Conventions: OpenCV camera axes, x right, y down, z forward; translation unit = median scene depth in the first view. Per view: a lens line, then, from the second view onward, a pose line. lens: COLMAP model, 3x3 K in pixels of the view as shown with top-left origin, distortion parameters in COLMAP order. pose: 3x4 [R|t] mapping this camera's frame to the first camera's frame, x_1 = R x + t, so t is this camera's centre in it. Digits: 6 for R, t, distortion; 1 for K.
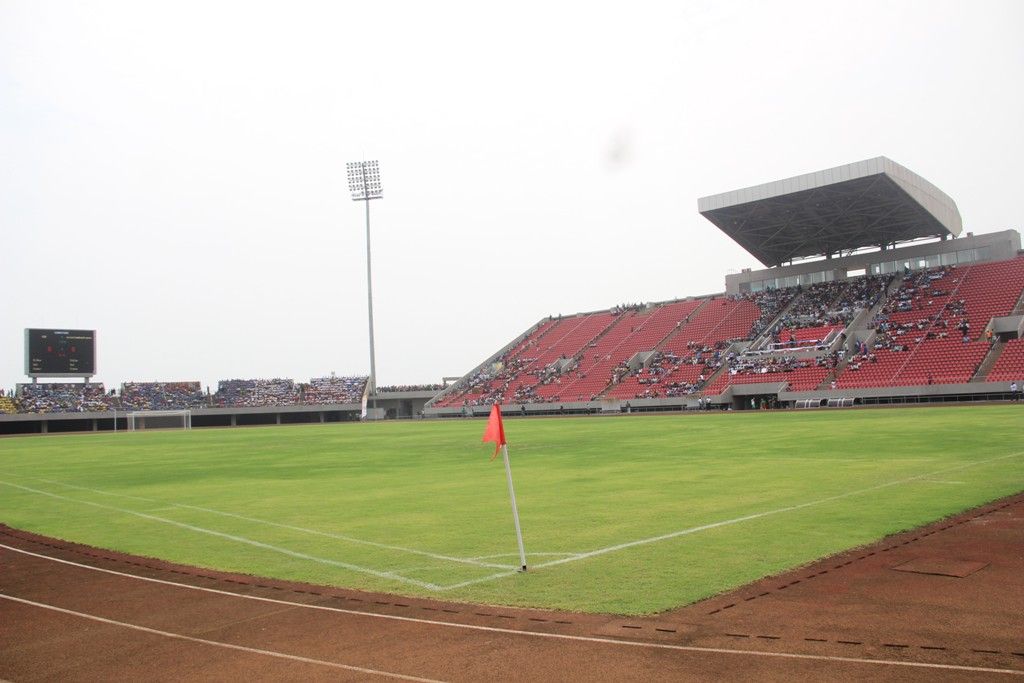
lens RADIAL K [[848.7, 0, 514.5], [0, 848.7, 353.4], [0, 0, 1]] dist [-0.174717, 0.157133]
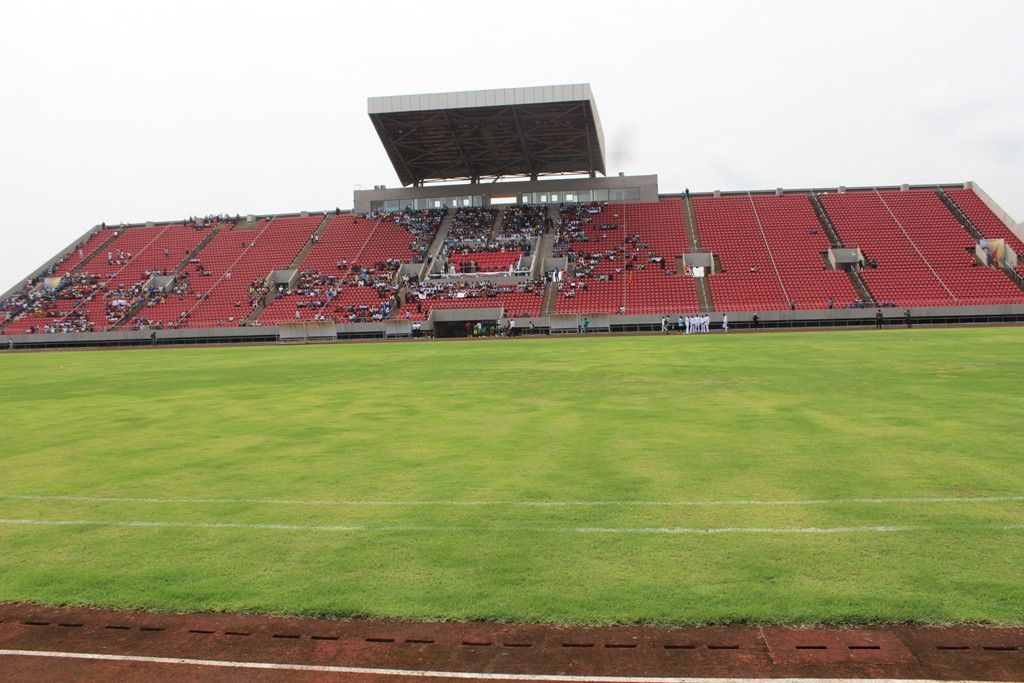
lens RADIAL K [[848.7, 0, 514.5], [0, 848.7, 353.4], [0, 0, 1]] dist [-0.174717, 0.157133]
pose [[0.771866, -0.005970, 0.635757, -0.213251], [-0.041526, 0.997347, 0.059782, 0.022679], [-0.634428, -0.072545, 0.769570, 0.213036]]
